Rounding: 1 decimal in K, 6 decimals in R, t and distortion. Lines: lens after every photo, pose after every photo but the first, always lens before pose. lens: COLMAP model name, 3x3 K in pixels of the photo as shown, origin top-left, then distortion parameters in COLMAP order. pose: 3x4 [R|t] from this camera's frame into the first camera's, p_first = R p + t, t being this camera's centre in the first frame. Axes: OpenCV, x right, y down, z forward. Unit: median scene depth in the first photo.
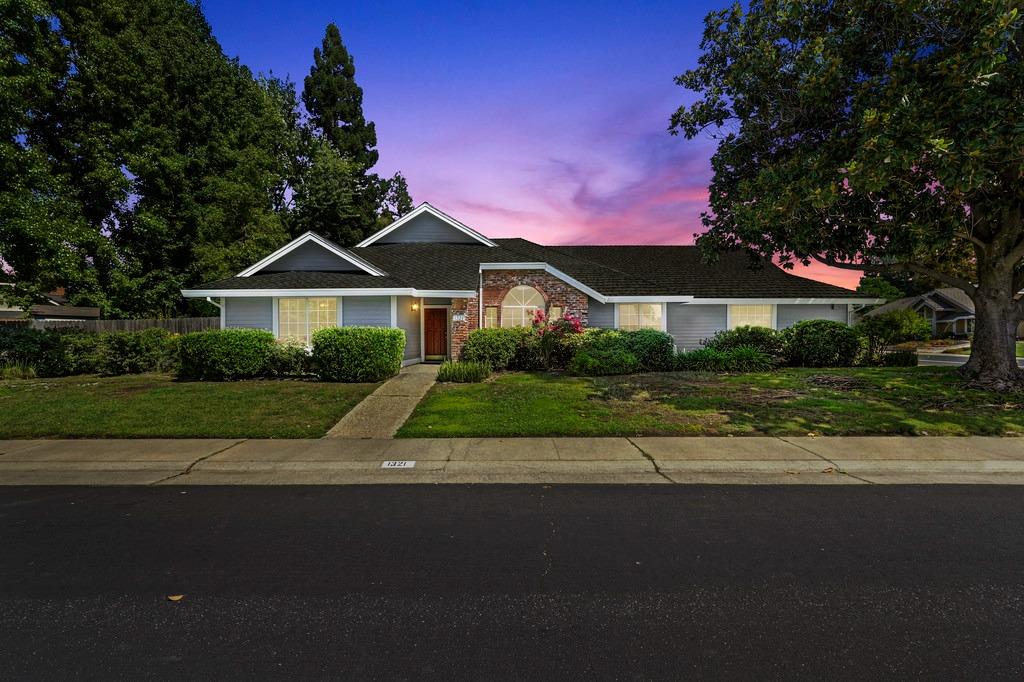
lens RADIAL K [[423.3, 0, 511.0], [0, 423.3, 329.7], [0, 0, 1]] dist [-0.000588, -0.000042]
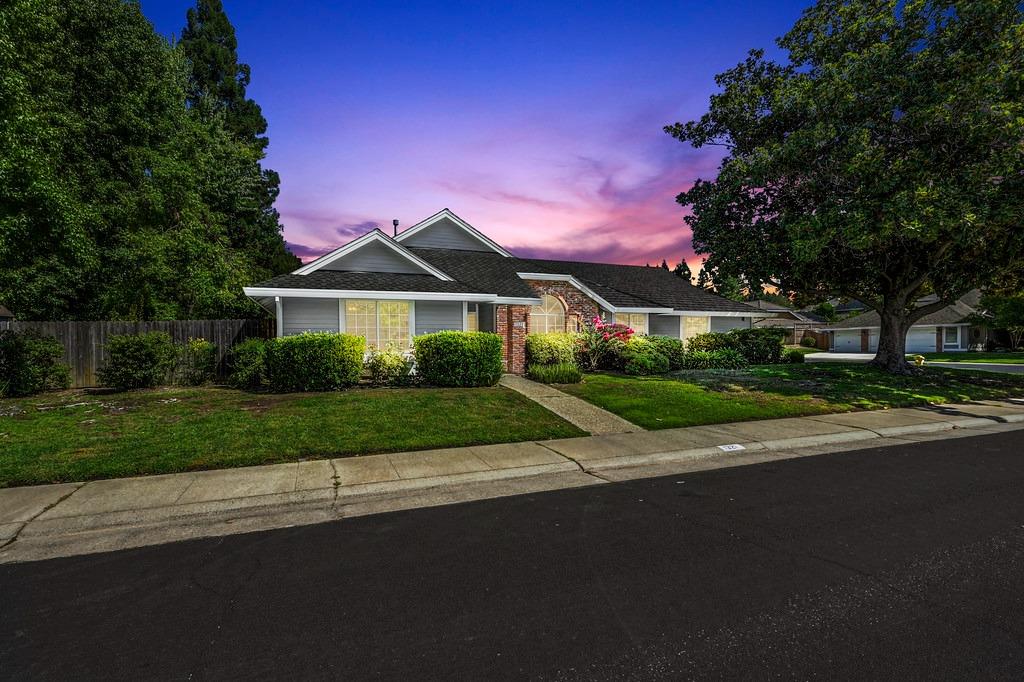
lens RADIAL K [[406.3, 0, 512.1], [0, 406.3, 337.9], [0, 0, 1]] dist [-0.000064, -0.000062]
pose [[0.949686, 0.001577, 0.313201, -0.409753], [-0.002047, 0.999997, 0.001171, 0.004664], [-0.313198, -0.001753, 0.949686, 0.041691]]
